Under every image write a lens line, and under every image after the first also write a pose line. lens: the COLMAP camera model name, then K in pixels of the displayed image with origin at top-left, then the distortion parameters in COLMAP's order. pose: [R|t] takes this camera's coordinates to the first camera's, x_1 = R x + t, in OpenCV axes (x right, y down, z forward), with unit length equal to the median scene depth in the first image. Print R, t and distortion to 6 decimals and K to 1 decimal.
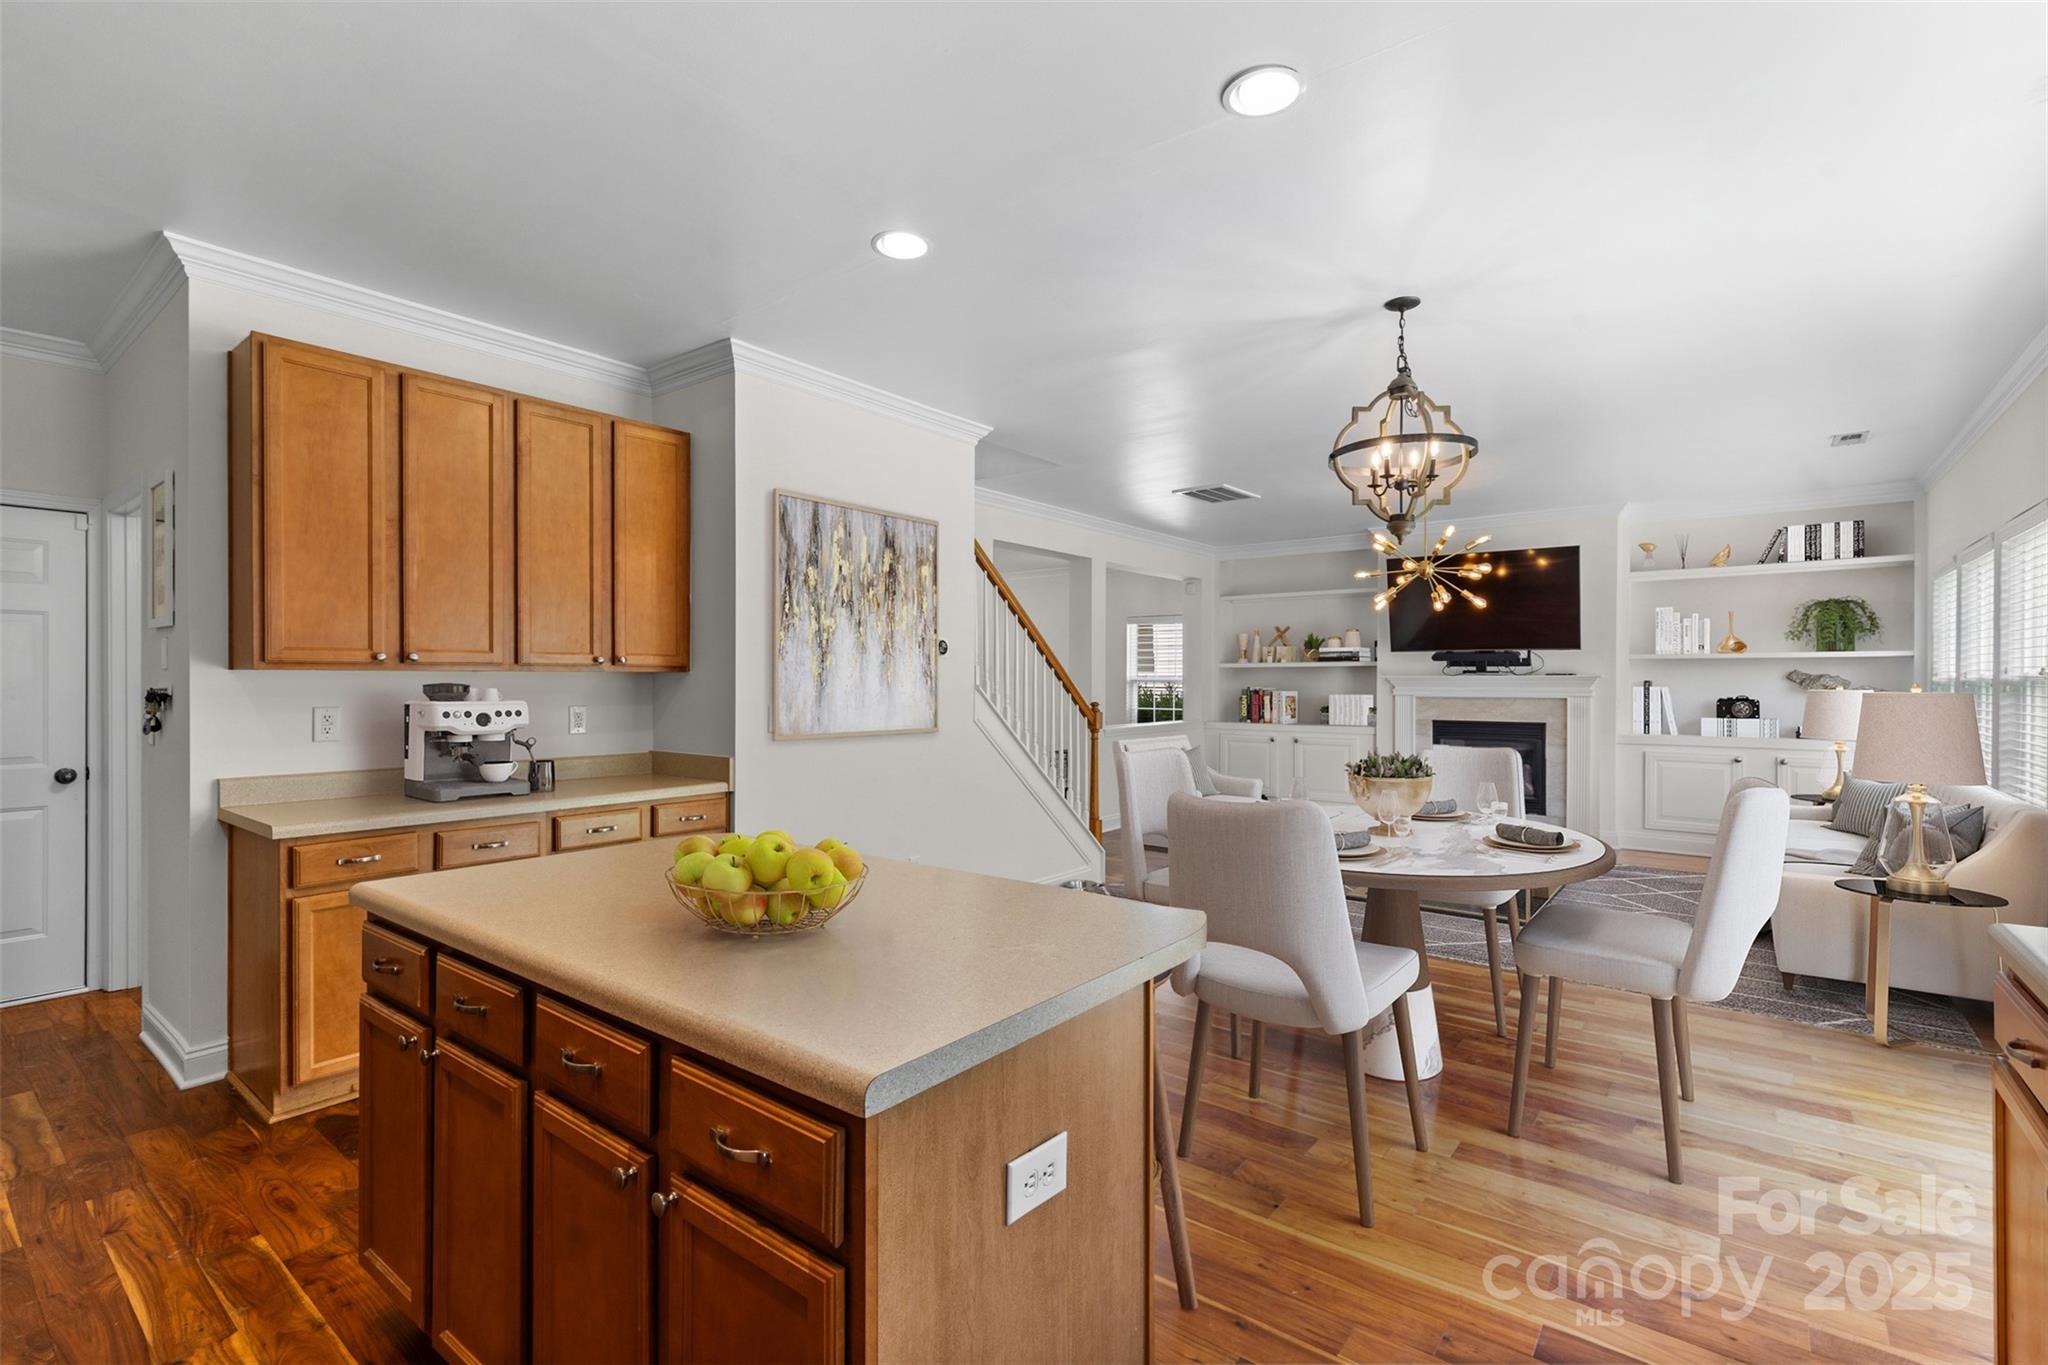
lens RADIAL K [[921.0, 0, 1019.9], [0, 921.0, 675.9], [0, 0, 1]] dist [0.005199, -0.001750]
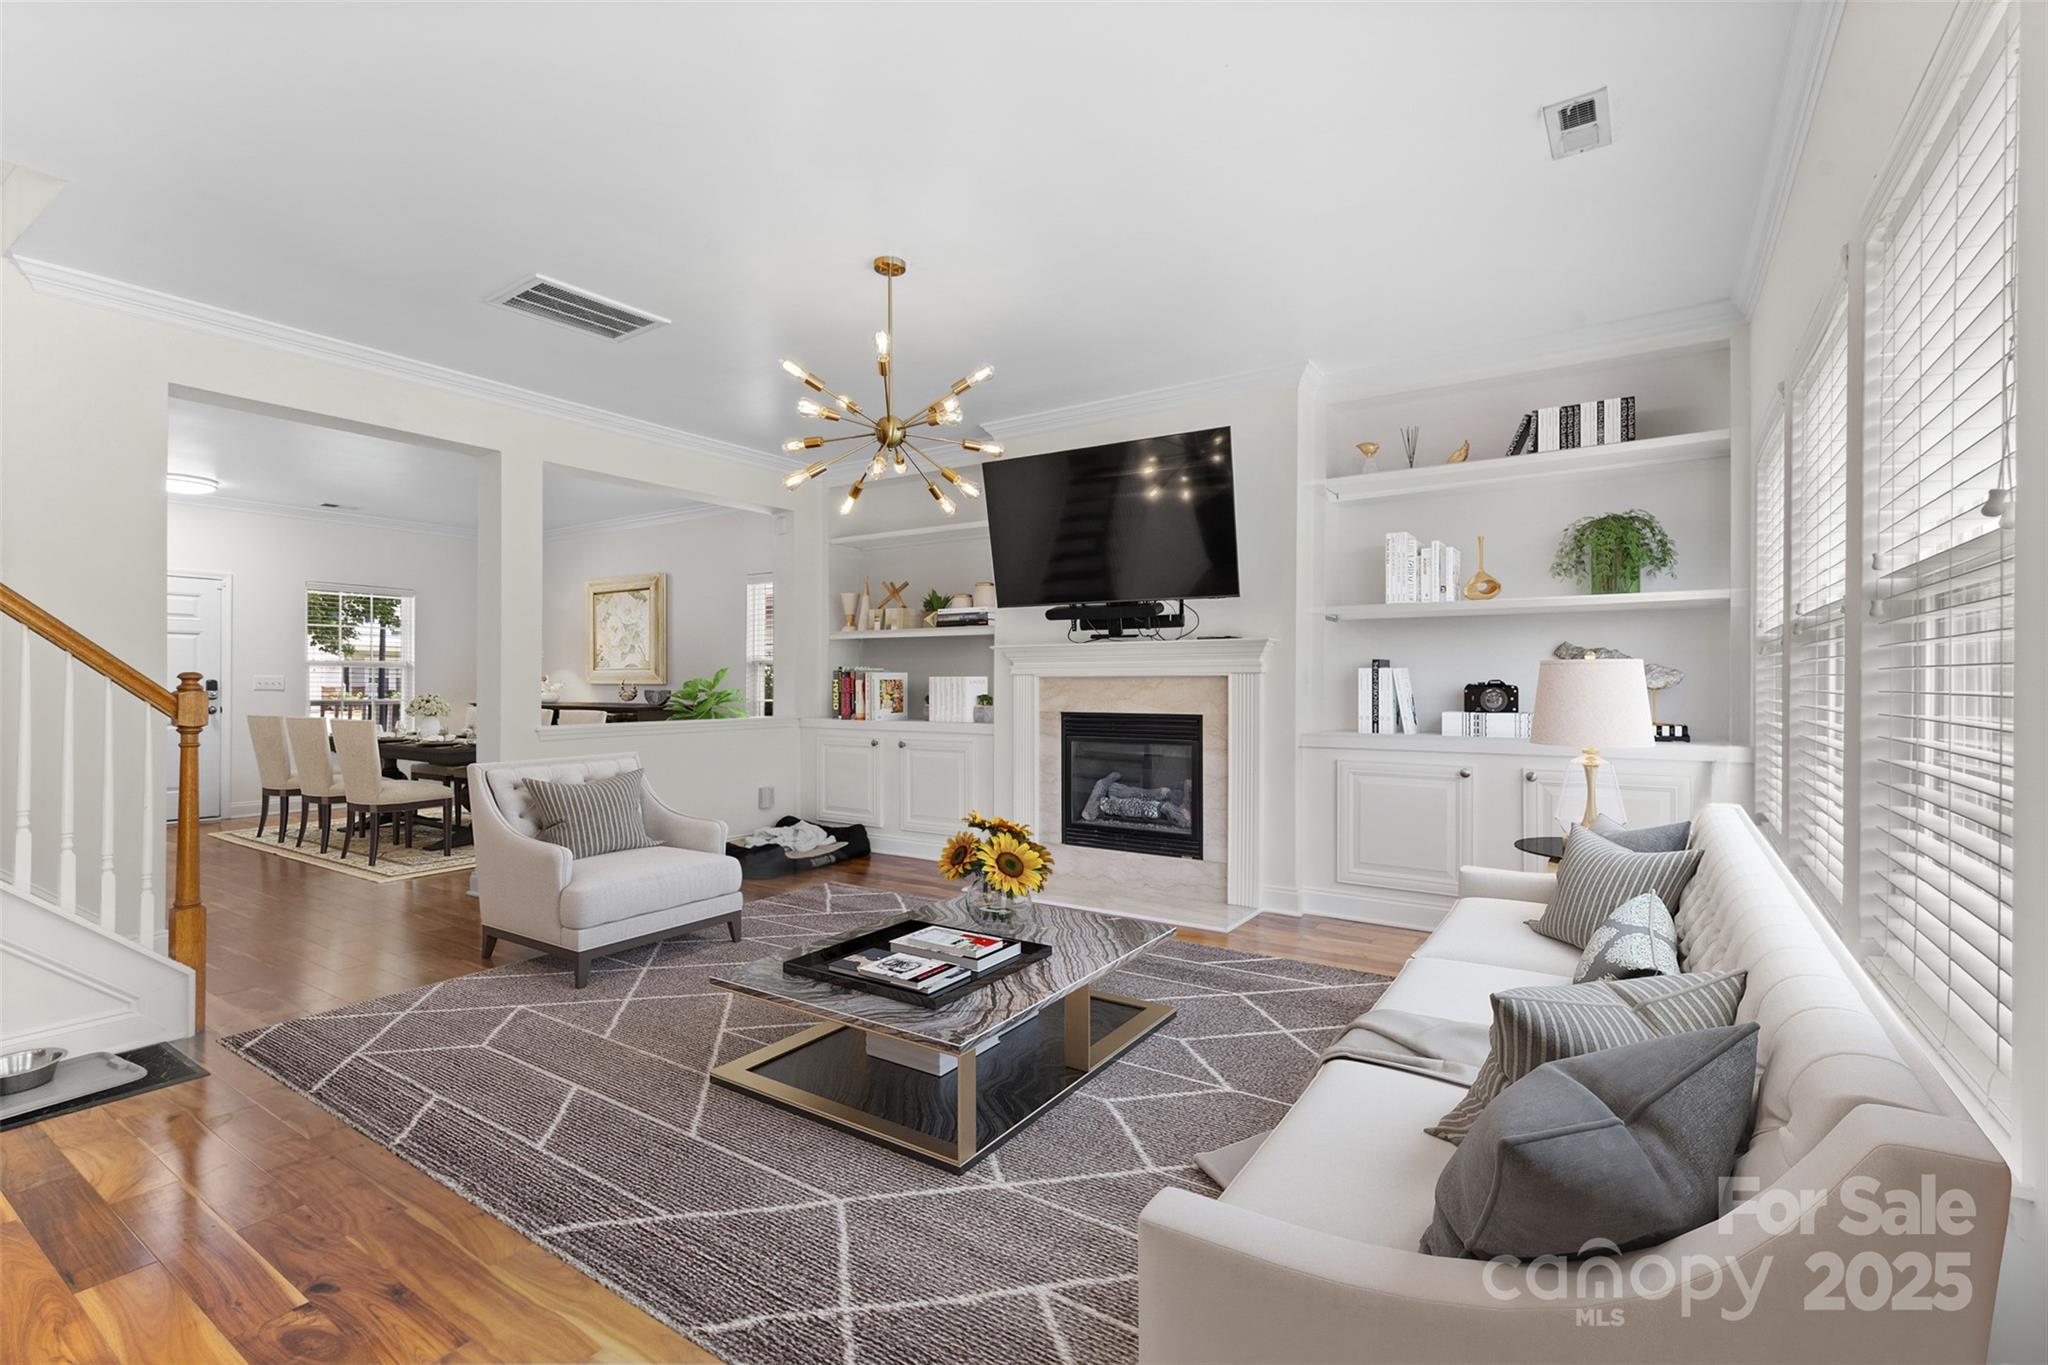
lens RADIAL K [[921.0, 0, 1032.8], [0, 921.0, 686.9], [0, 0, 1]] dist [0.005199, -0.001750]
pose [[0.996345, 0.006385, 0.085184, 0.386248], [-0.006707, 0.999971, 0.003496, 0.028137], [-0.085160, -0.004054, 0.996359, 0.364800]]
